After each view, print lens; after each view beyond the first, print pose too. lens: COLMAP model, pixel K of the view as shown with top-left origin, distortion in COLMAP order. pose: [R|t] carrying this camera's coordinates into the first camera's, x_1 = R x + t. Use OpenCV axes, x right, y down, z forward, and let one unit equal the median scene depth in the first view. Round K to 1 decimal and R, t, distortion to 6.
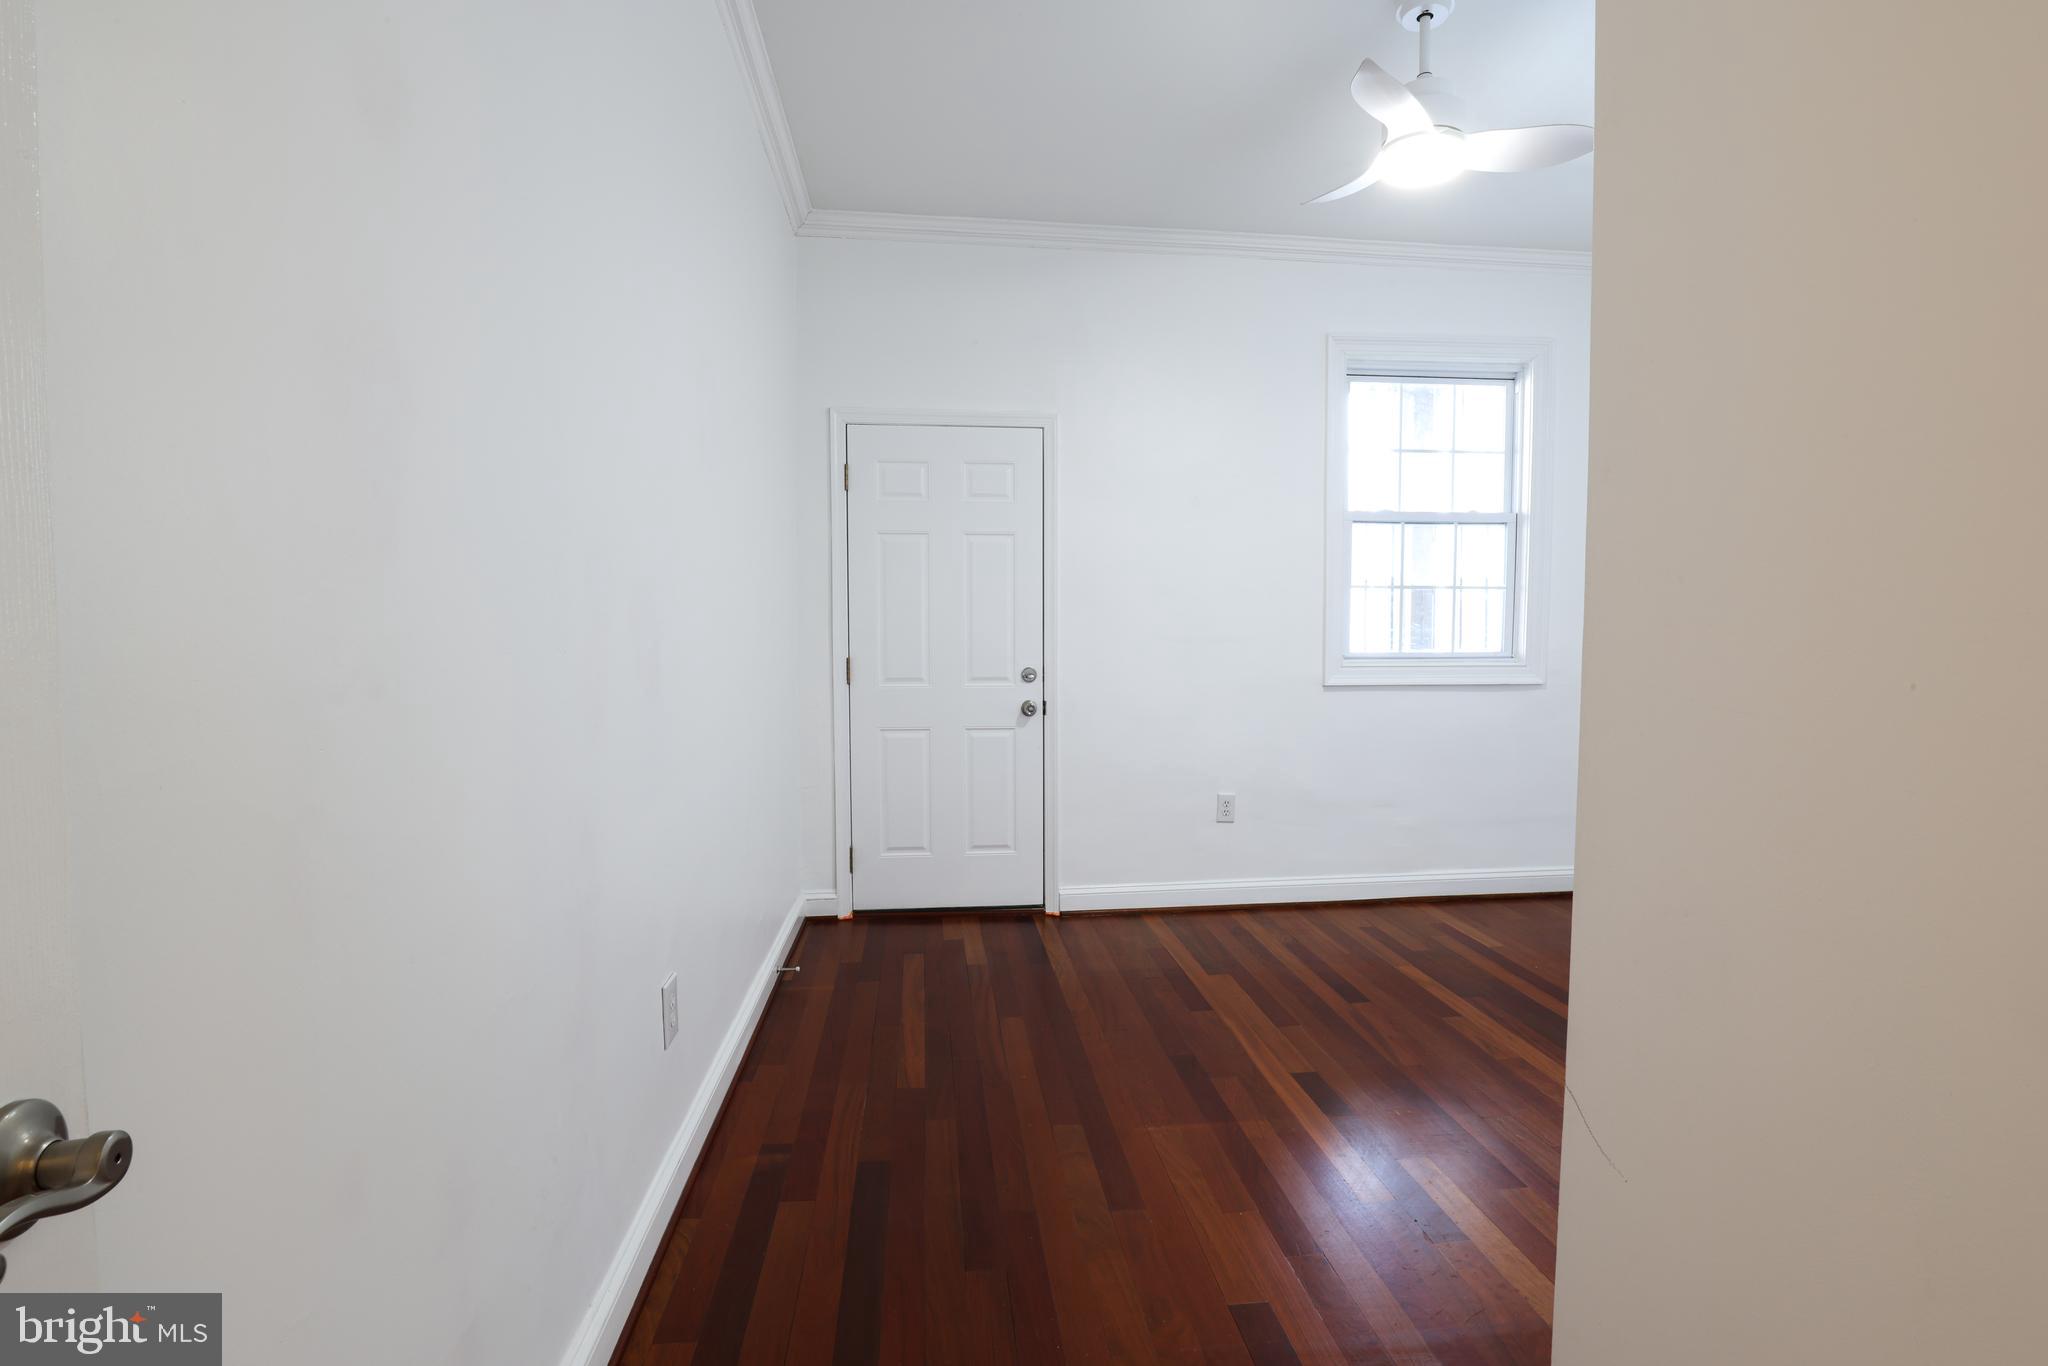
lens RADIAL K [[929.0, 0, 1016.7], [0, 929.0, 686.9], [0, 0, 1]] dist [-0.032284, 0.004975]
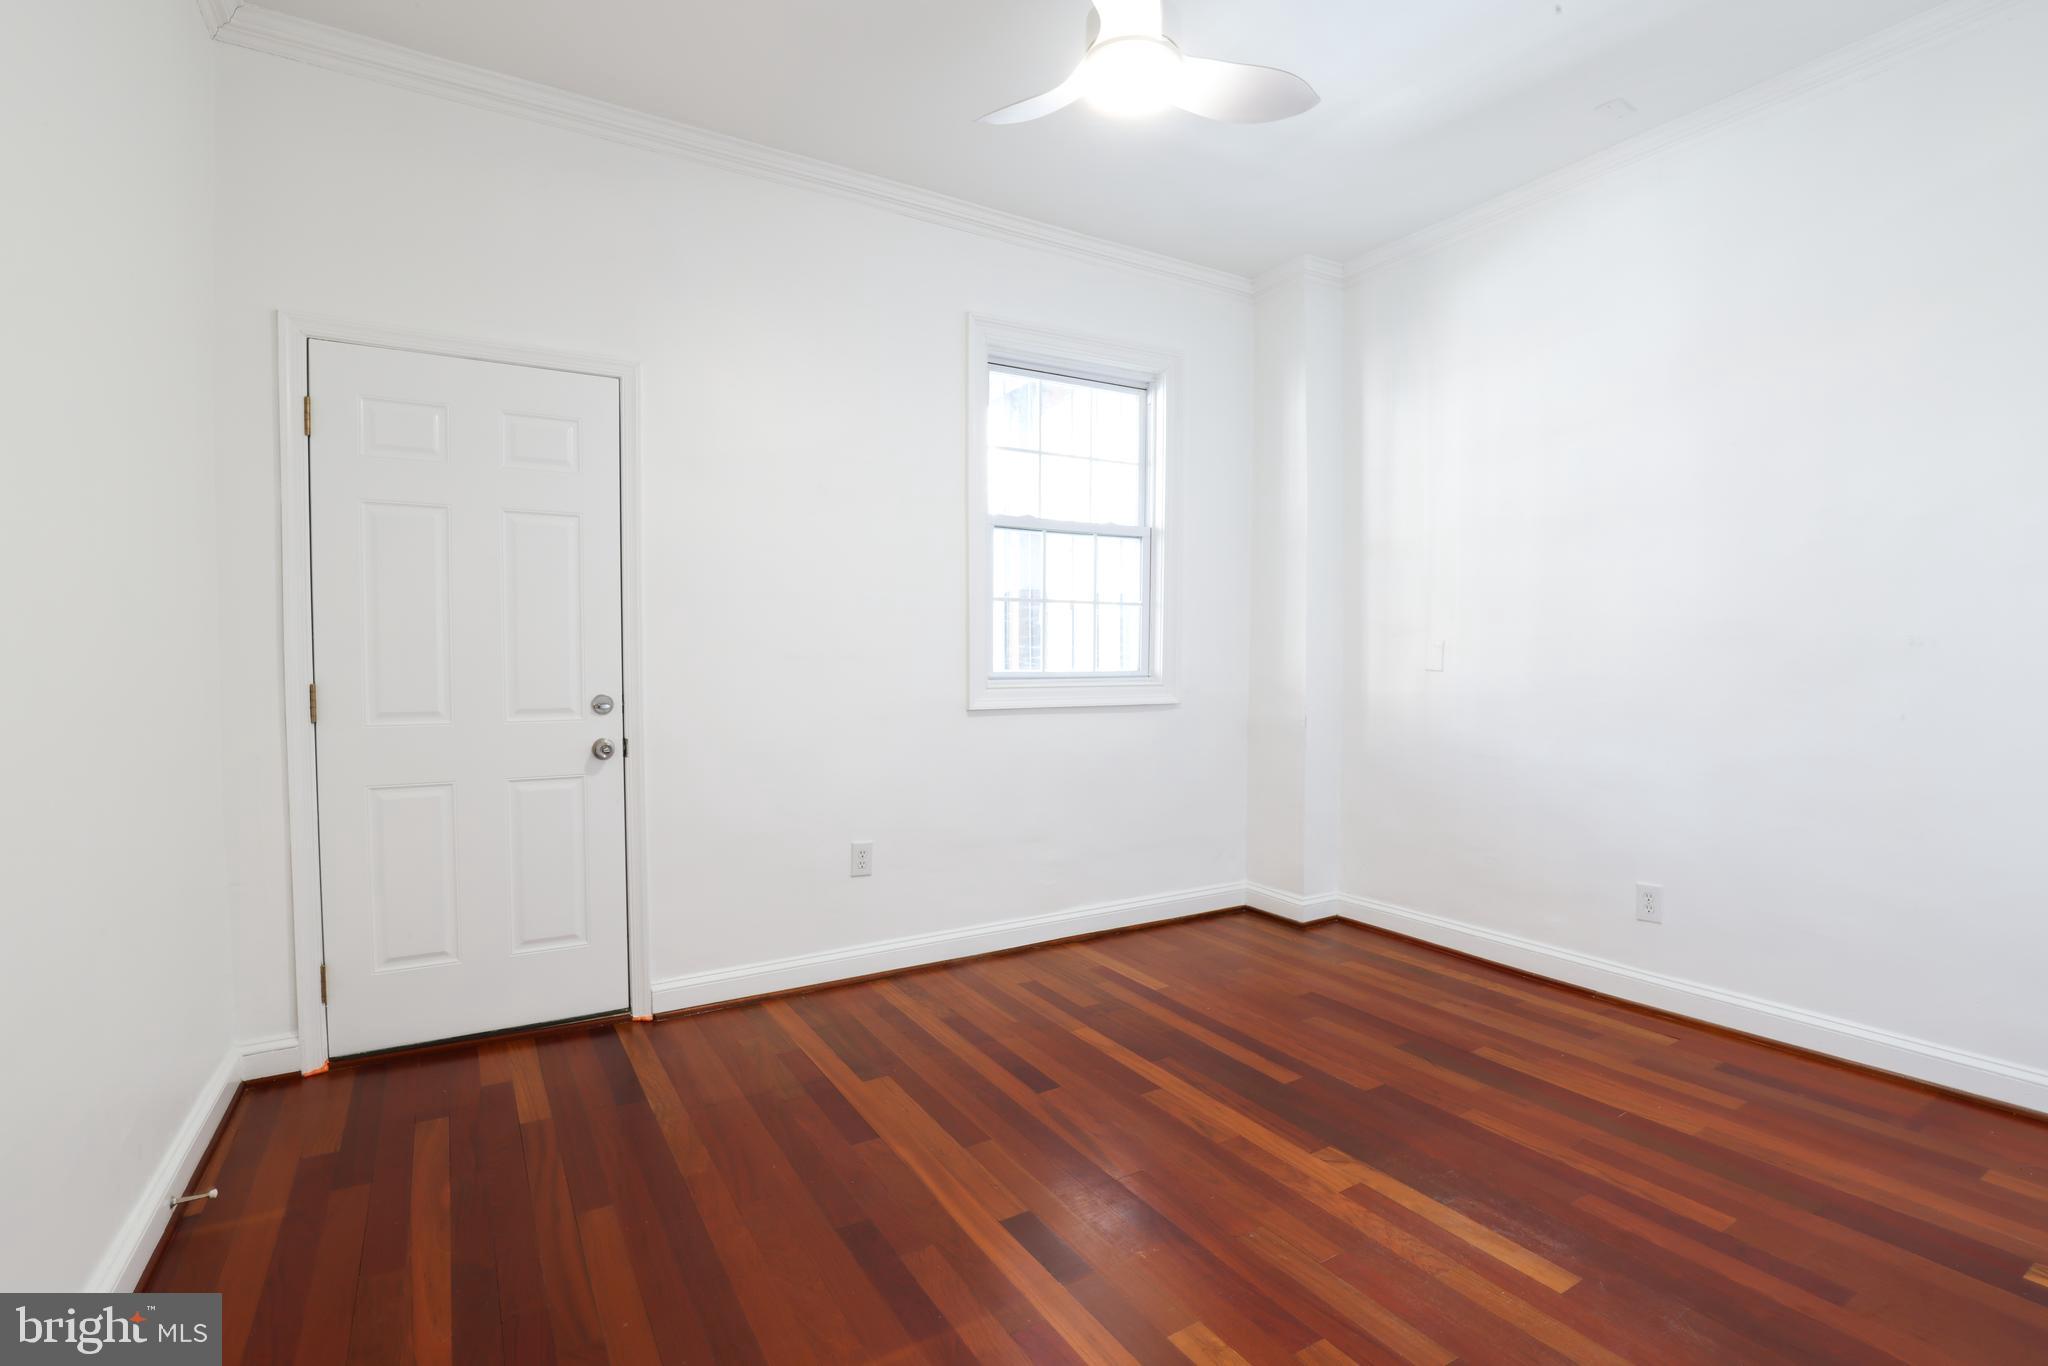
lens RADIAL K [[929.0, 0, 1016.7], [0, 929.0, 686.9], [0, 0, 1]] dist [-0.032284, 0.004975]
pose [[0.899441, -0.012608, 0.436860, -0.012281], [0.021766, 0.999636, -0.015964, -0.008683], [-0.436500, 0.023867, 0.899388, 0.191051]]
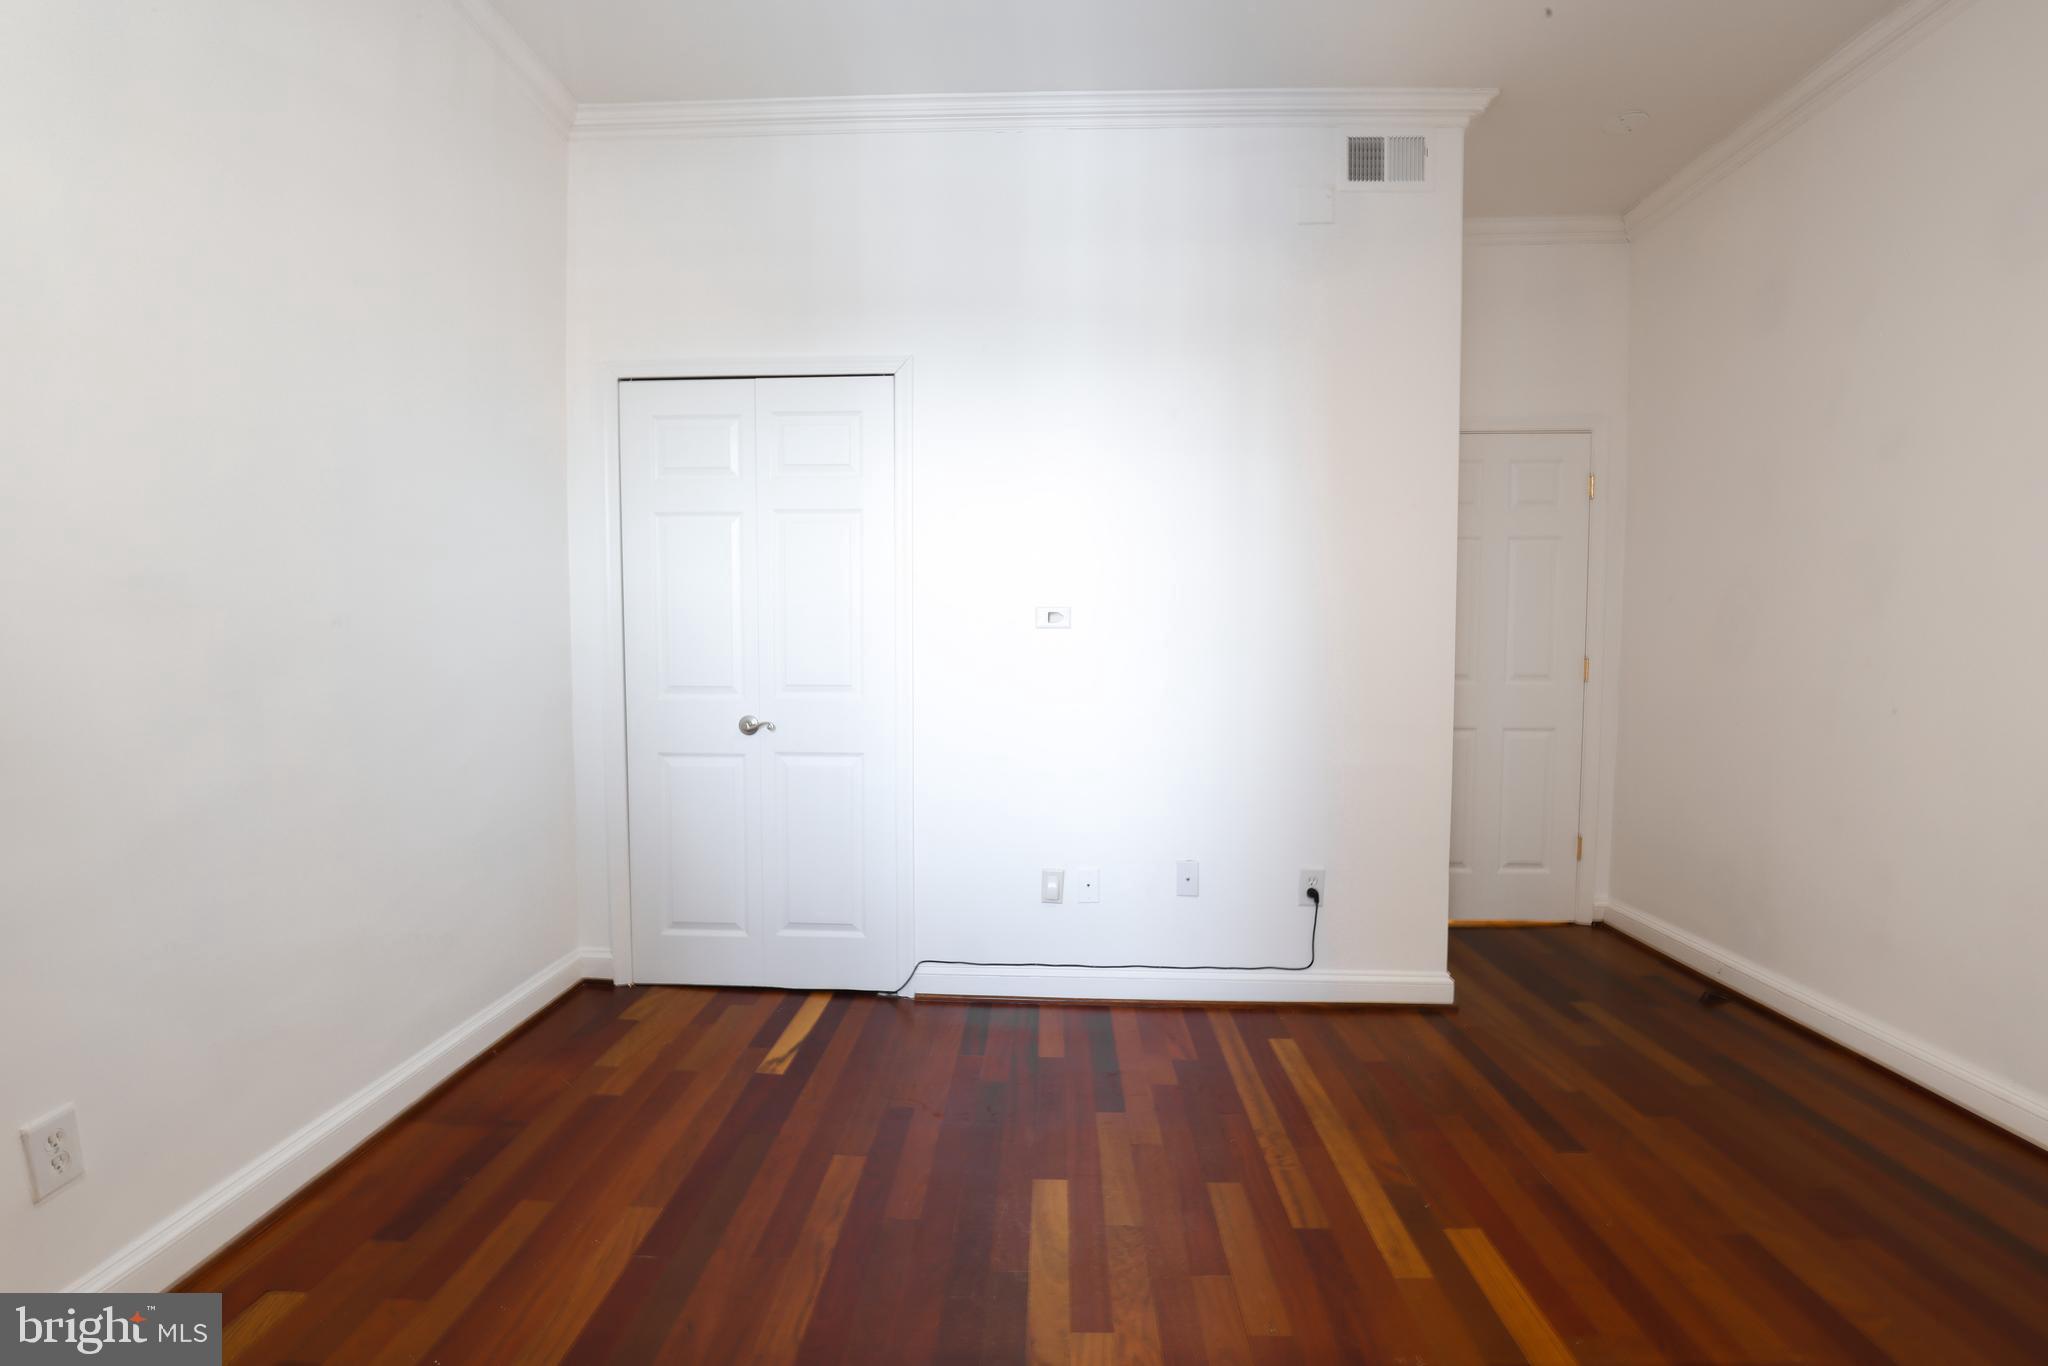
lens RADIAL K [[929.0, 0, 1016.7], [0, 929.0, 686.9], [0, 0, 1]] dist [-0.032284, 0.004975]
pose [[-0.991189, -0.006830, 0.132282, 0.344115], [0.006825, 0.994710, 0.102493, -0.052136], [-0.132282, 0.102493, -0.985899, 0.918243]]
